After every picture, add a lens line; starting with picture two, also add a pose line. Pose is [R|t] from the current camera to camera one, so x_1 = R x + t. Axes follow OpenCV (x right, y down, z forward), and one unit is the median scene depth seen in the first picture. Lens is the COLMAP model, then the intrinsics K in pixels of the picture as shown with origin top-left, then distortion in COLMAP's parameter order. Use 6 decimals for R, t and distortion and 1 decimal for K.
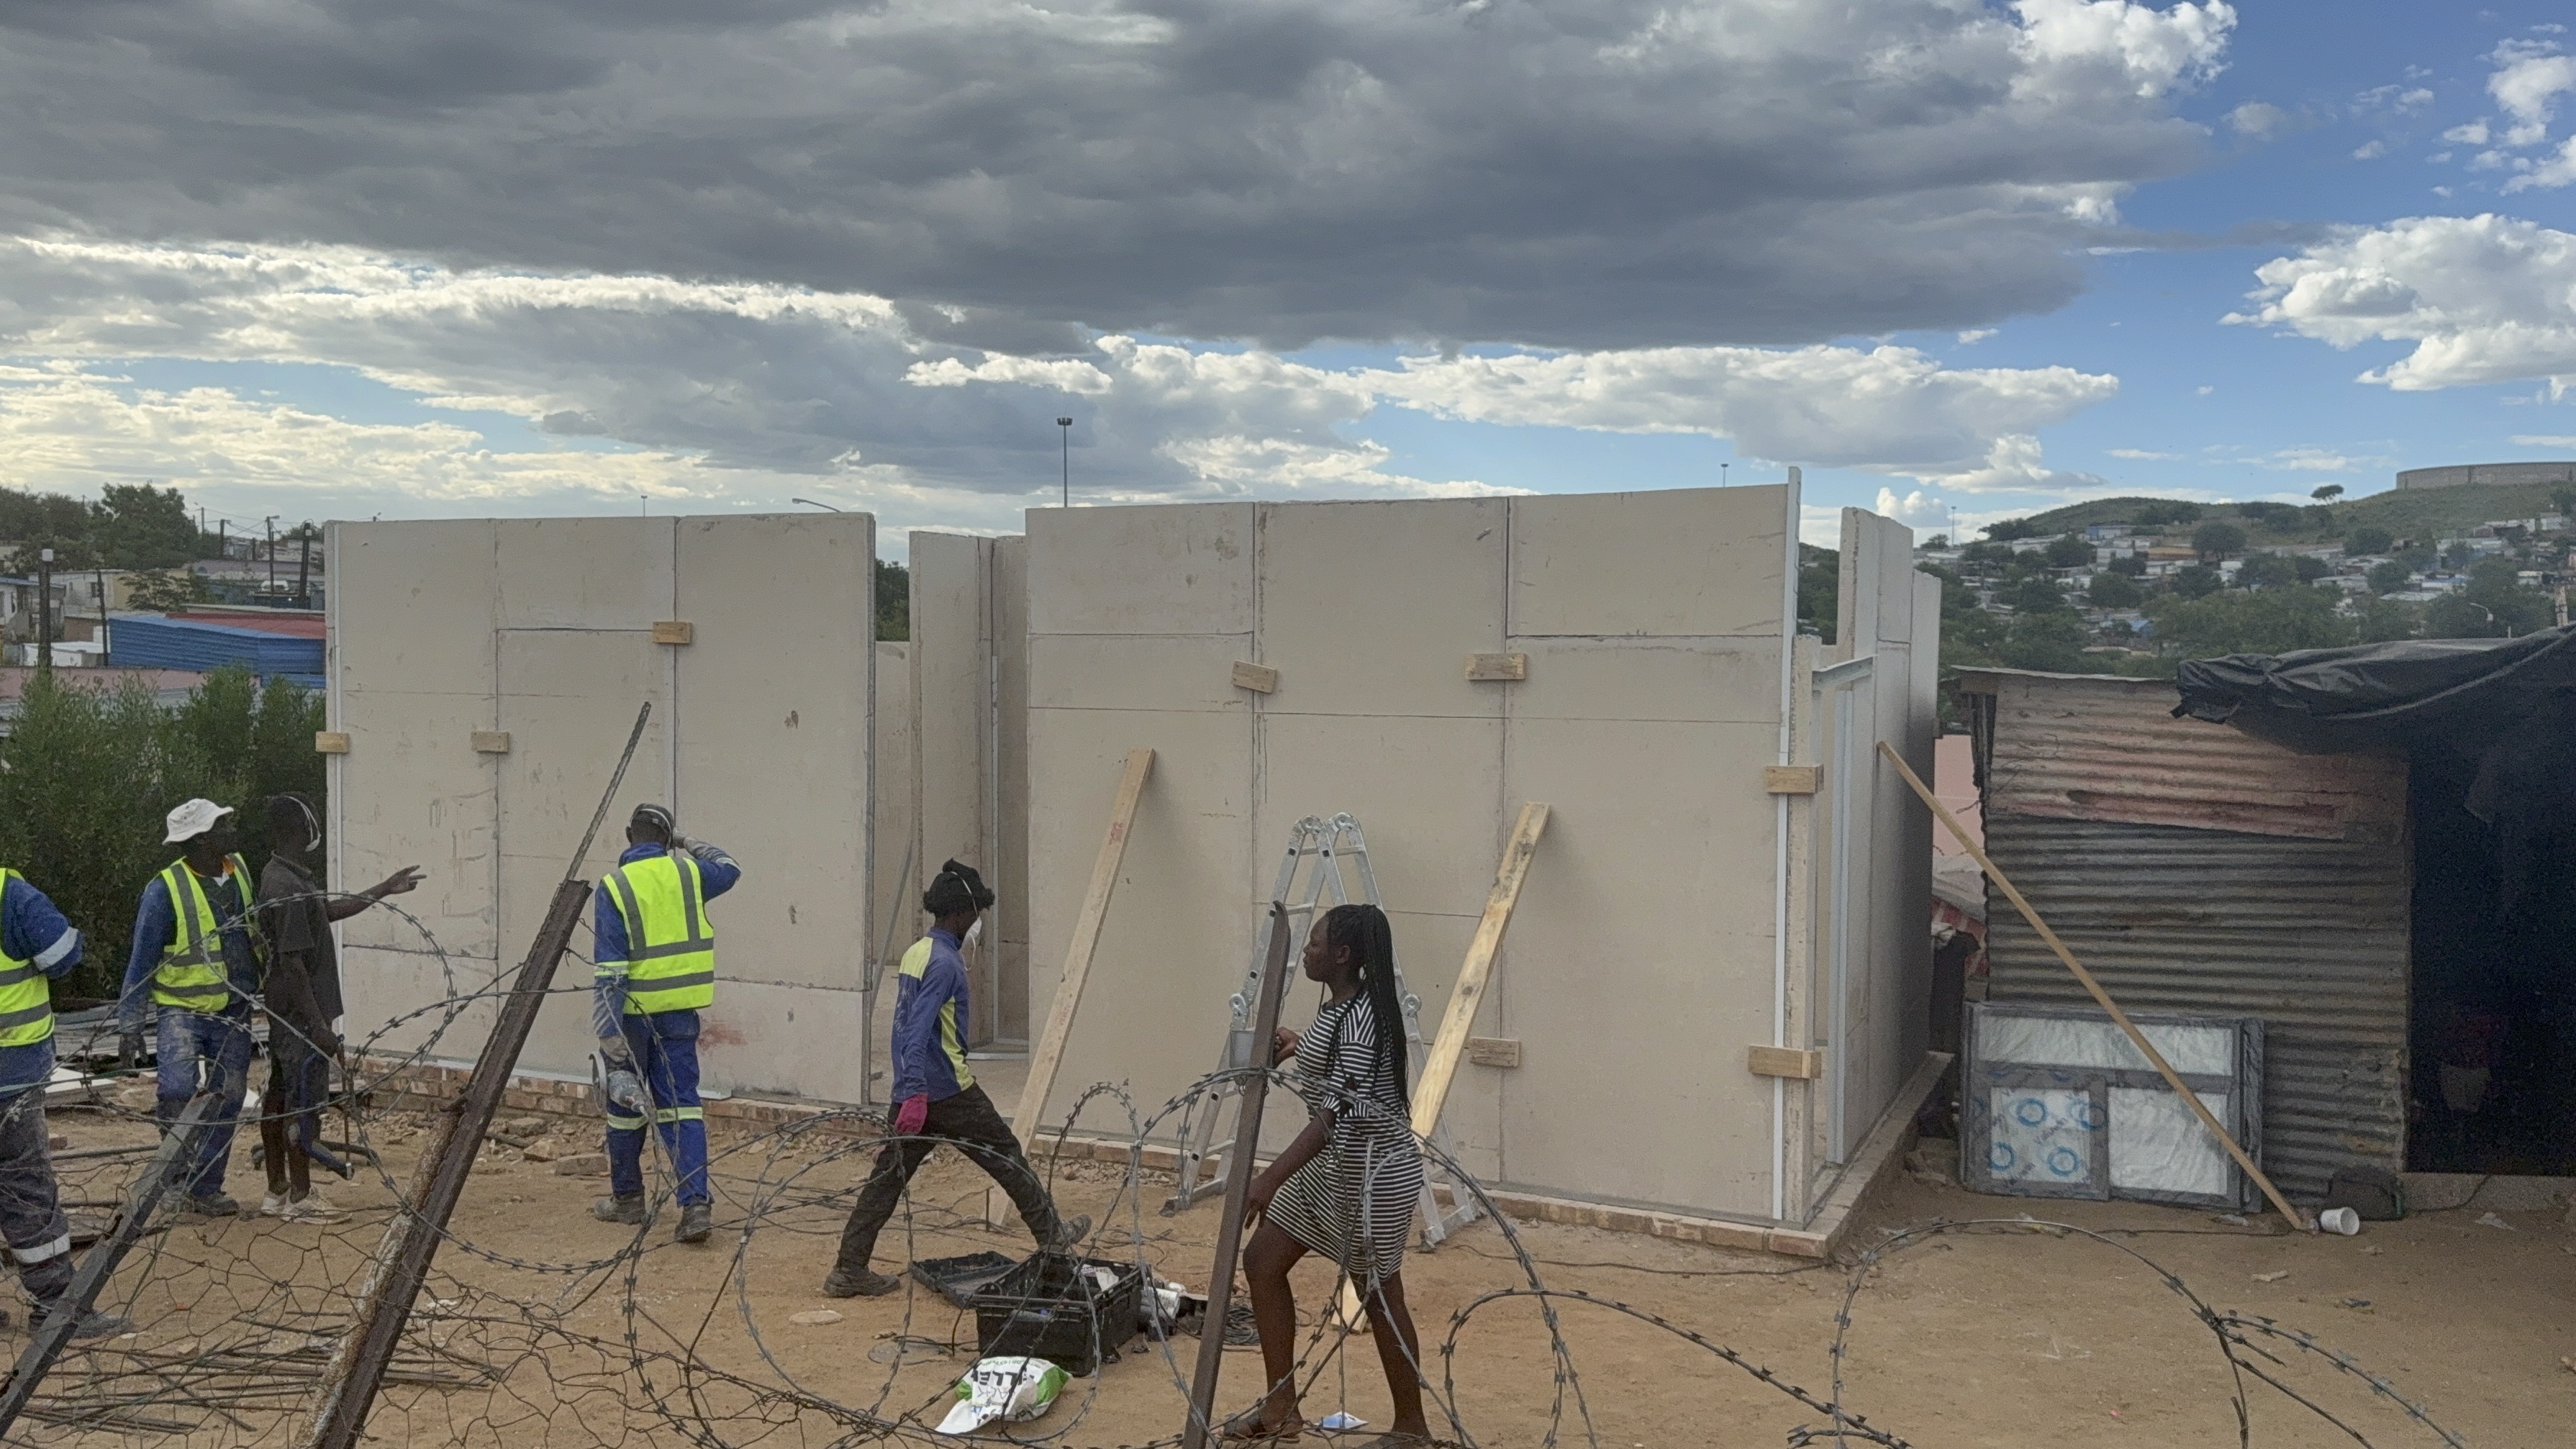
lens RADIAL K [[2006.8, 0, 1290.4], [0, 2006.8, 752.4], [0, 0, 1]] dist [0.103889, -0.162688]
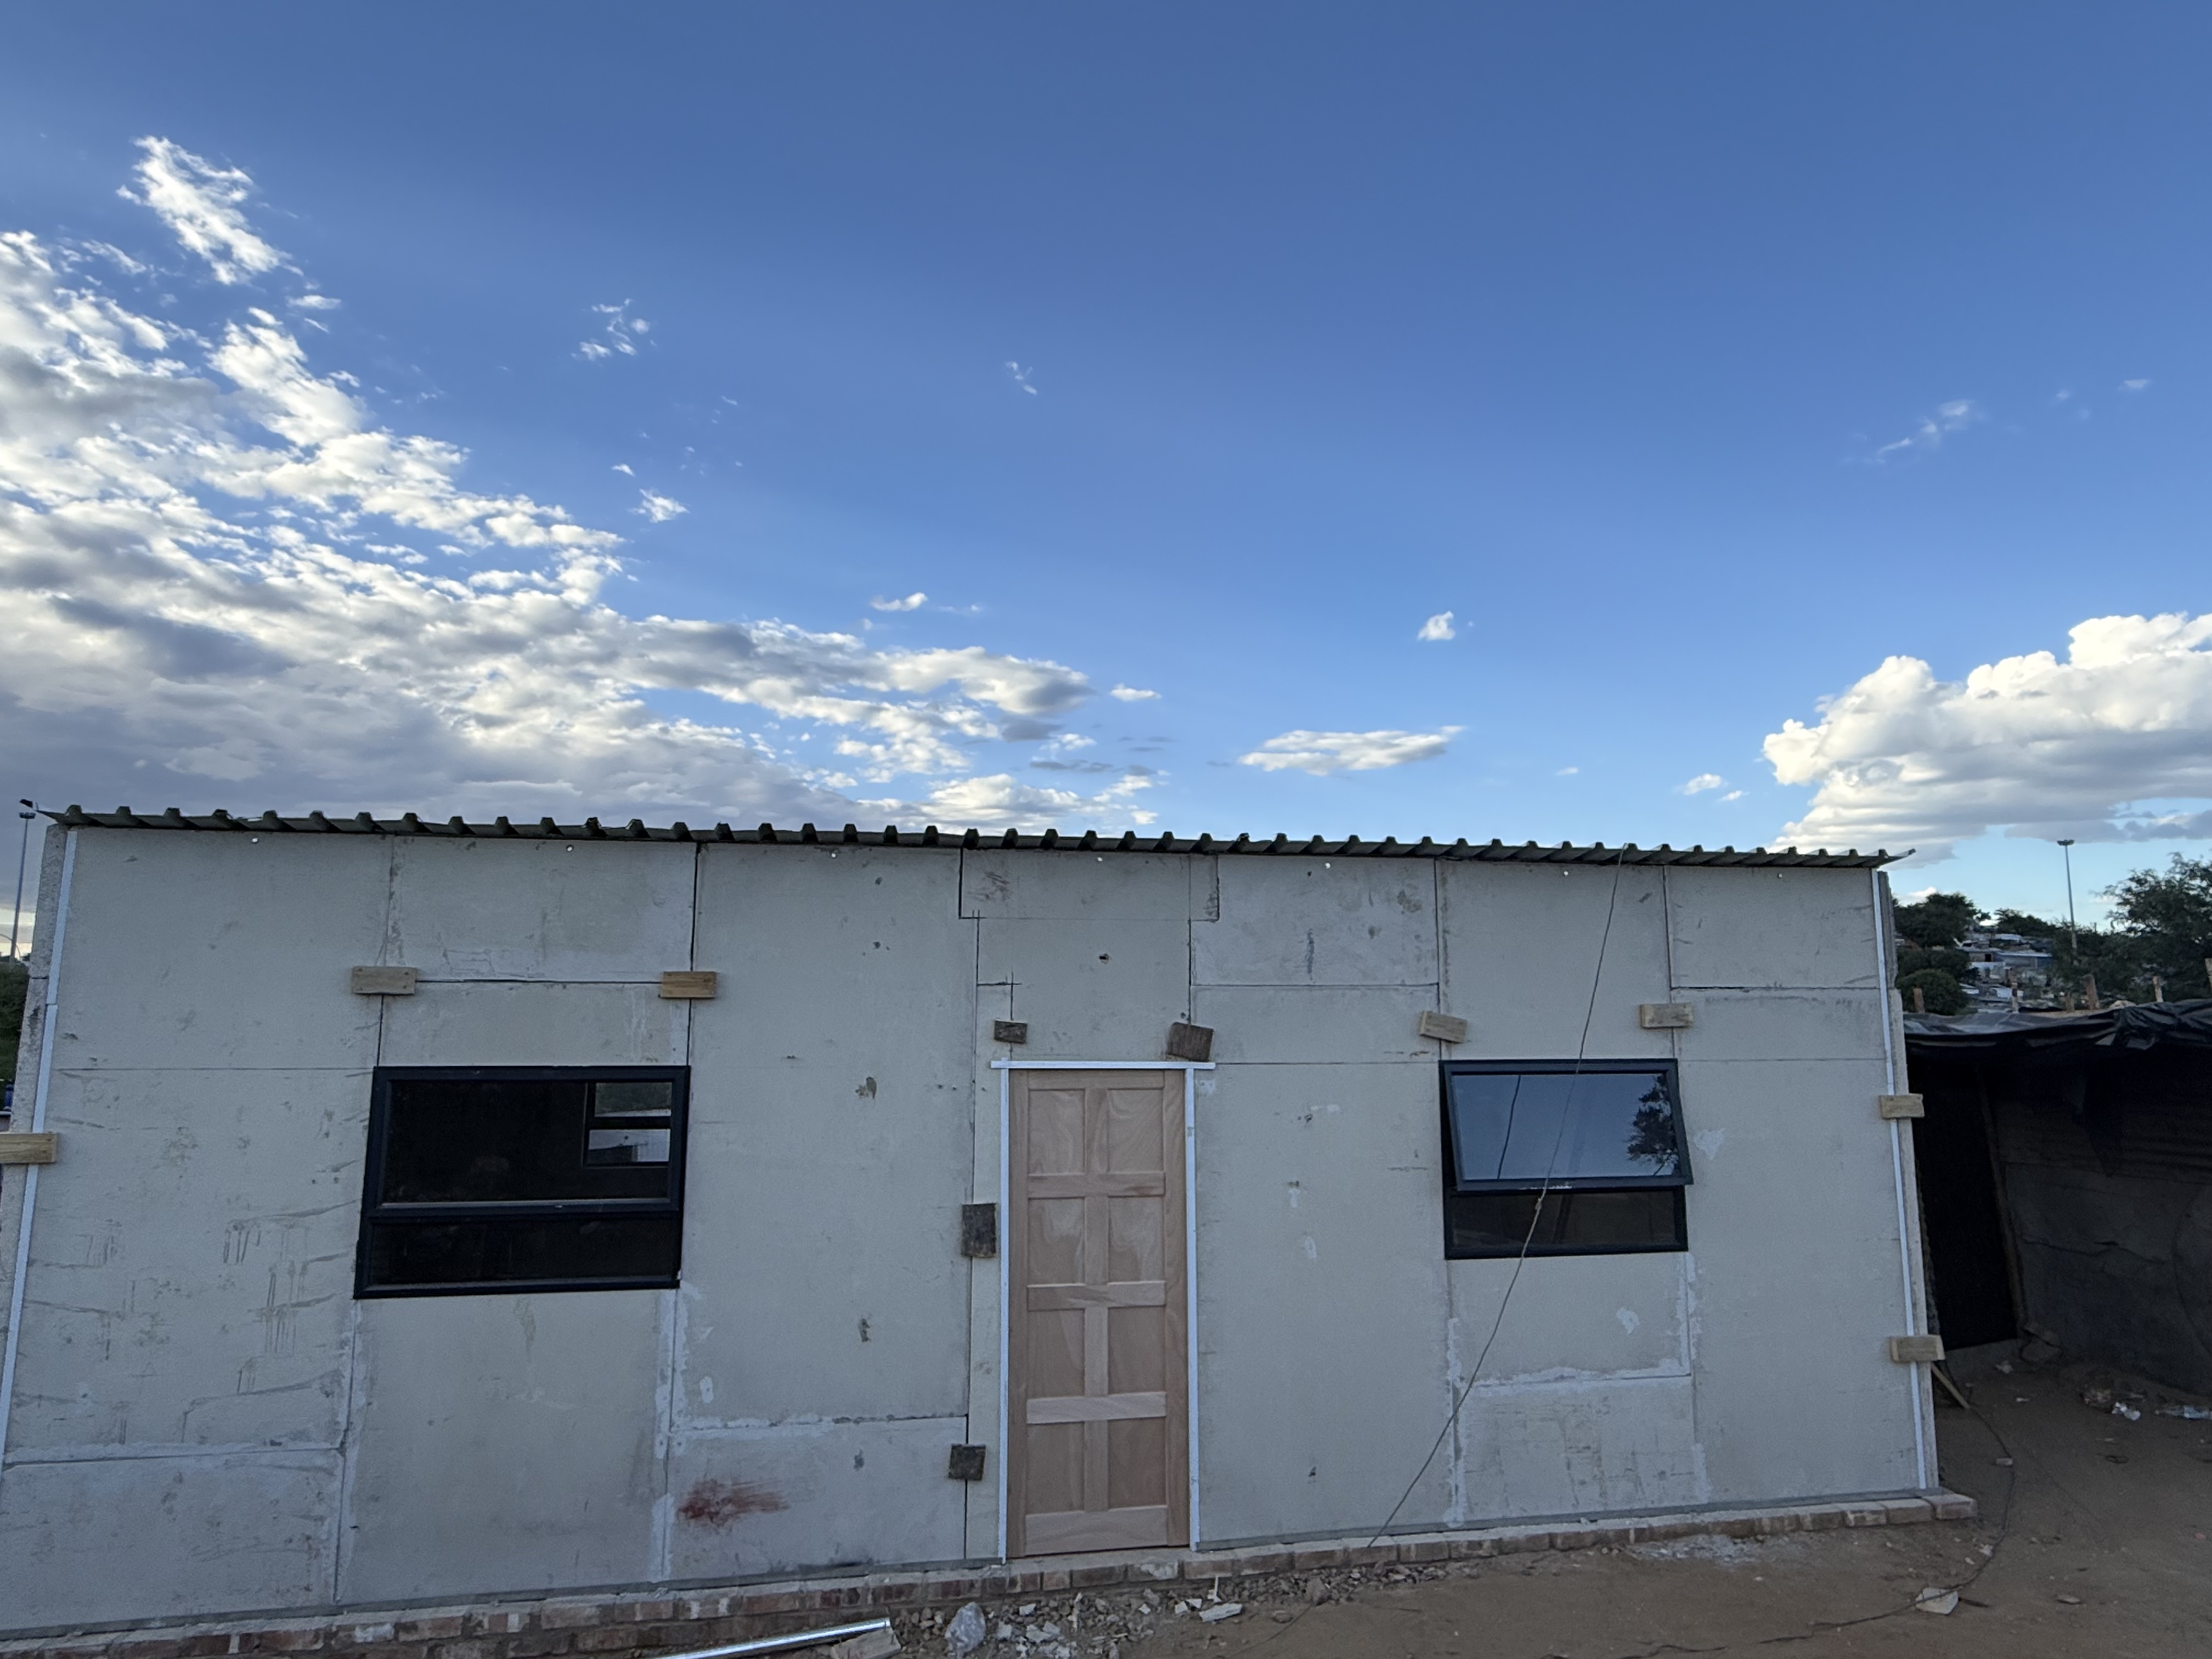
lens RADIAL K [[1330.0, 0, 1106.0], [0, 1330.0, 829.5], [0, 0, 1]] dist [-0.008358, 0.000812]
pose [[0.818278, 0.069682, 0.570584, -0.508819], [0.033784, 0.985079, -0.168752, -0.026615], [-0.573830, 0.157363, 0.803714, 0.498466]]
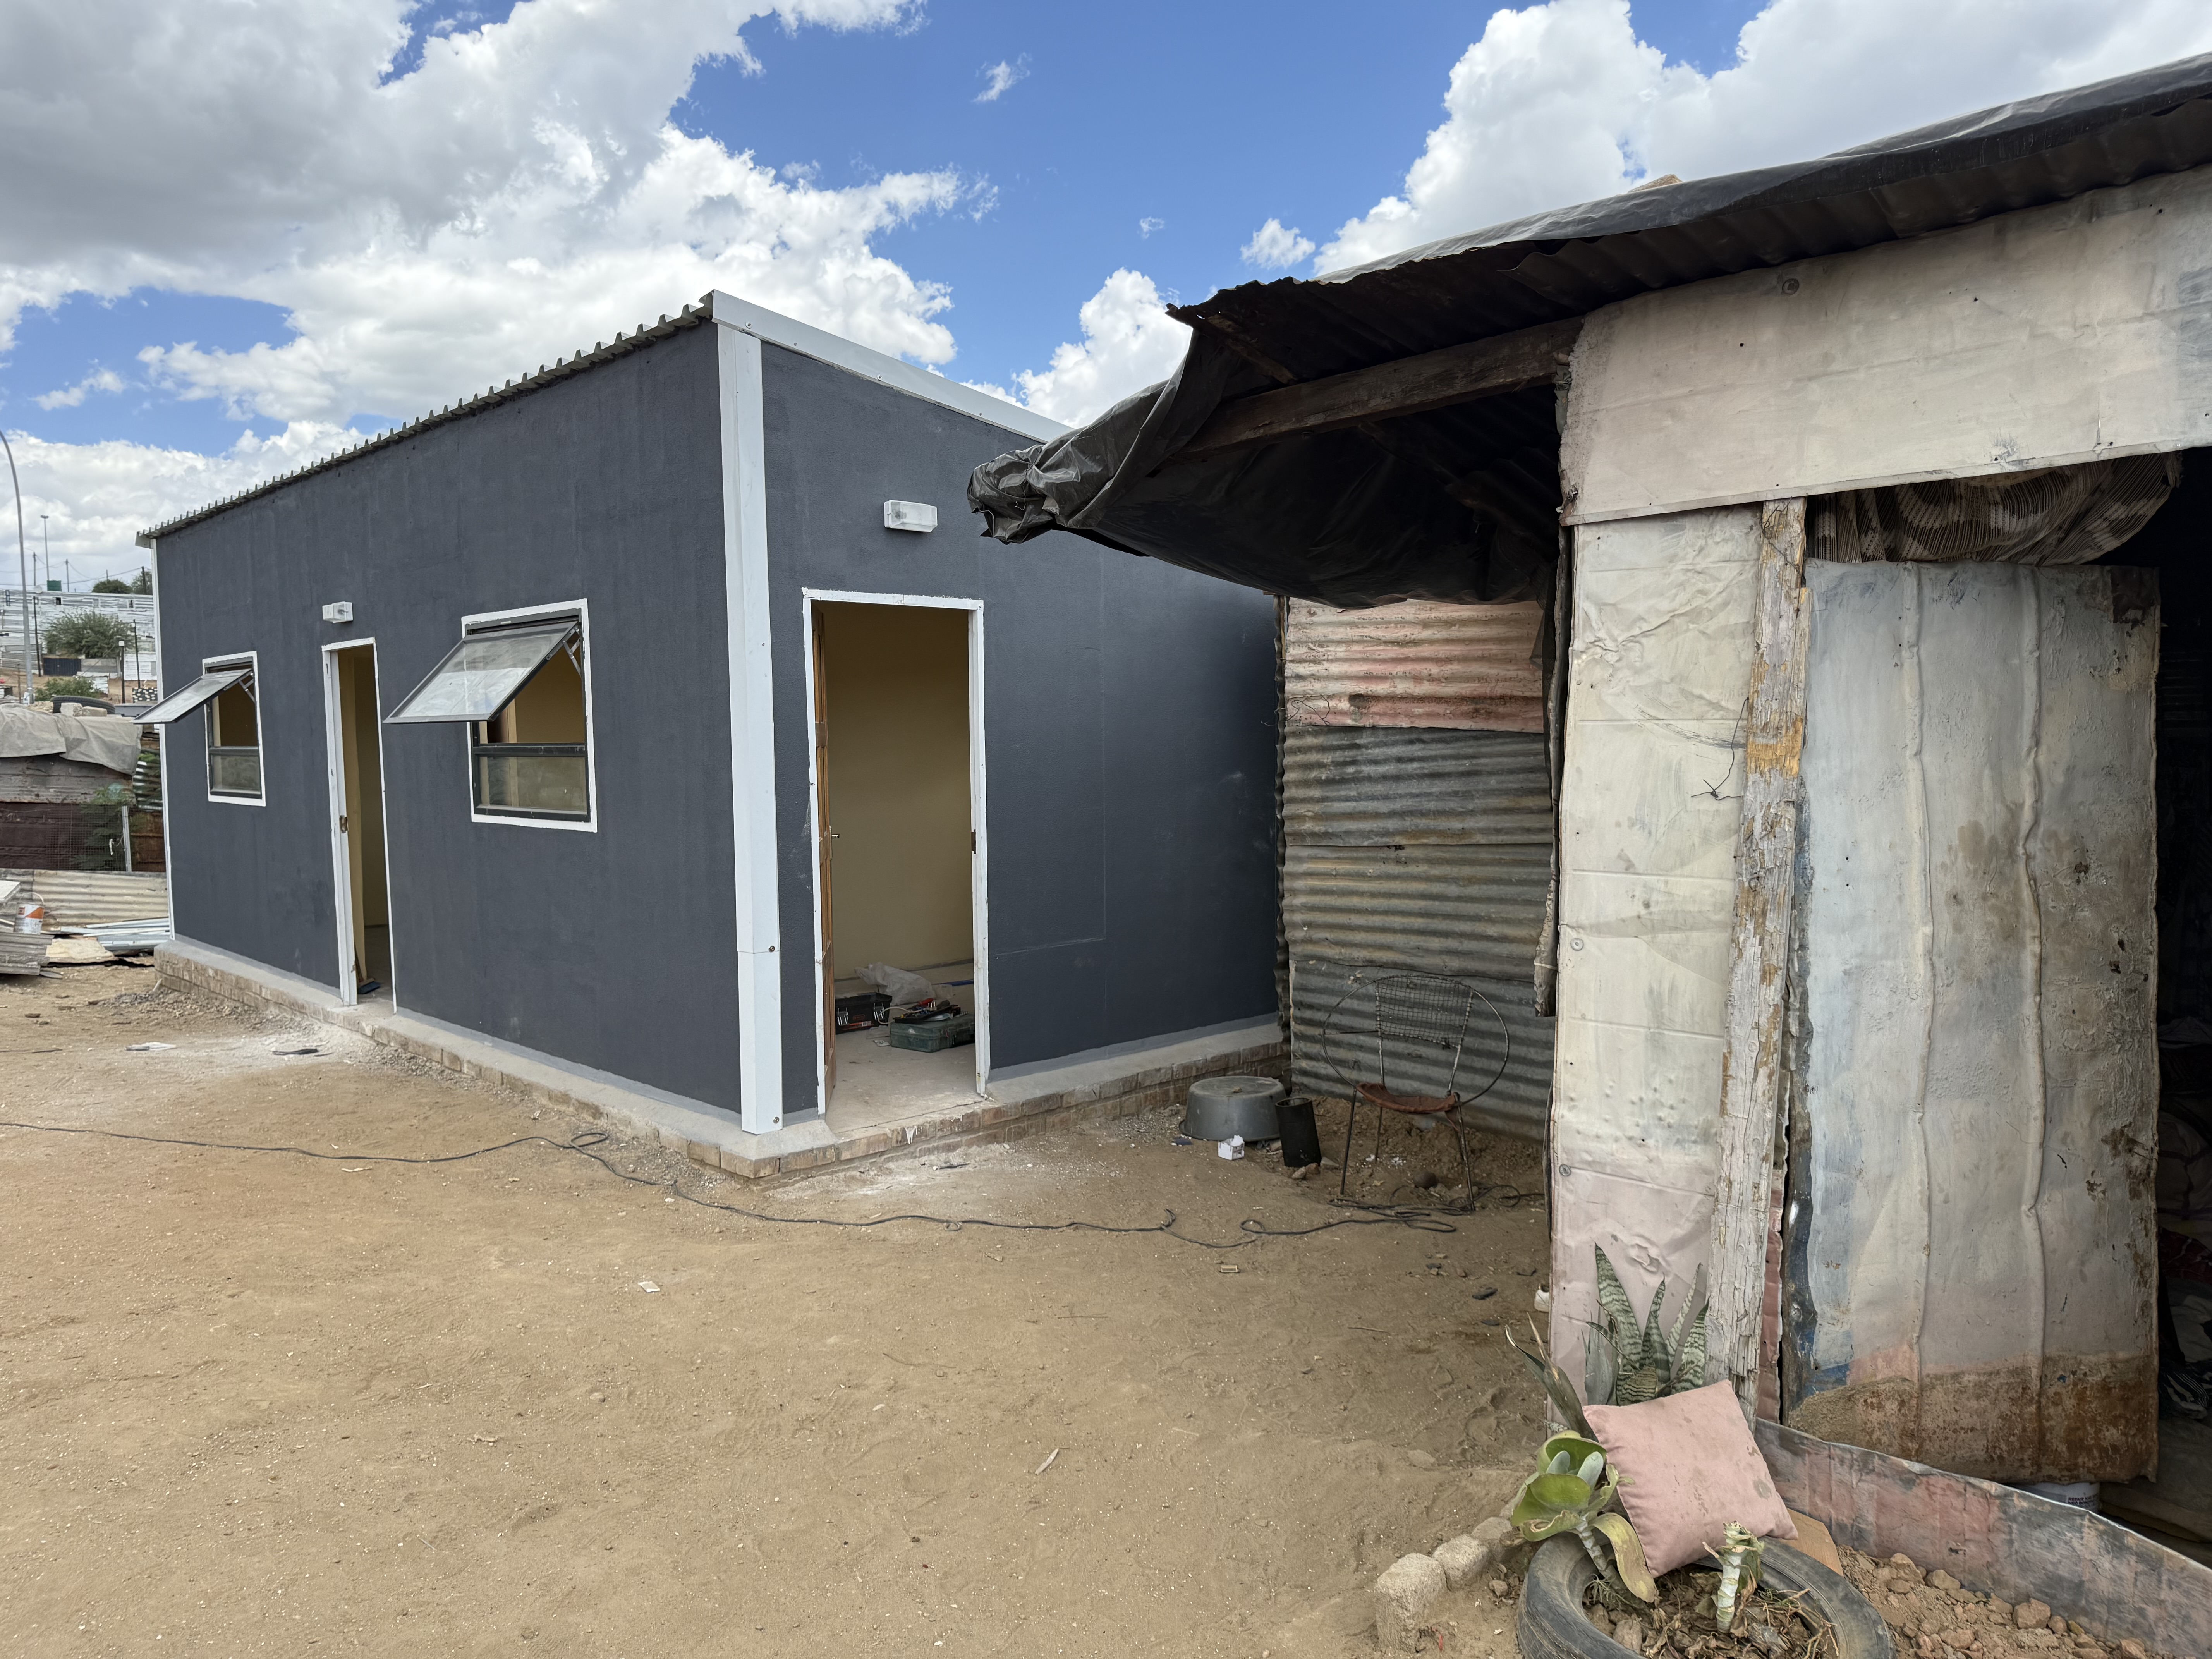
lens RADIAL K [[1547.4, 0, 1106.0], [0, 1547.4, 829.5], [0, 0, 1]] dist [0.086561, -0.128780]
pose [[0.931562, 0.002078, -0.363576, 0.543320], [0.003340, 0.999893, 0.014271, 0.069293], [0.363566, -0.014509, 0.931455, 0.336496]]
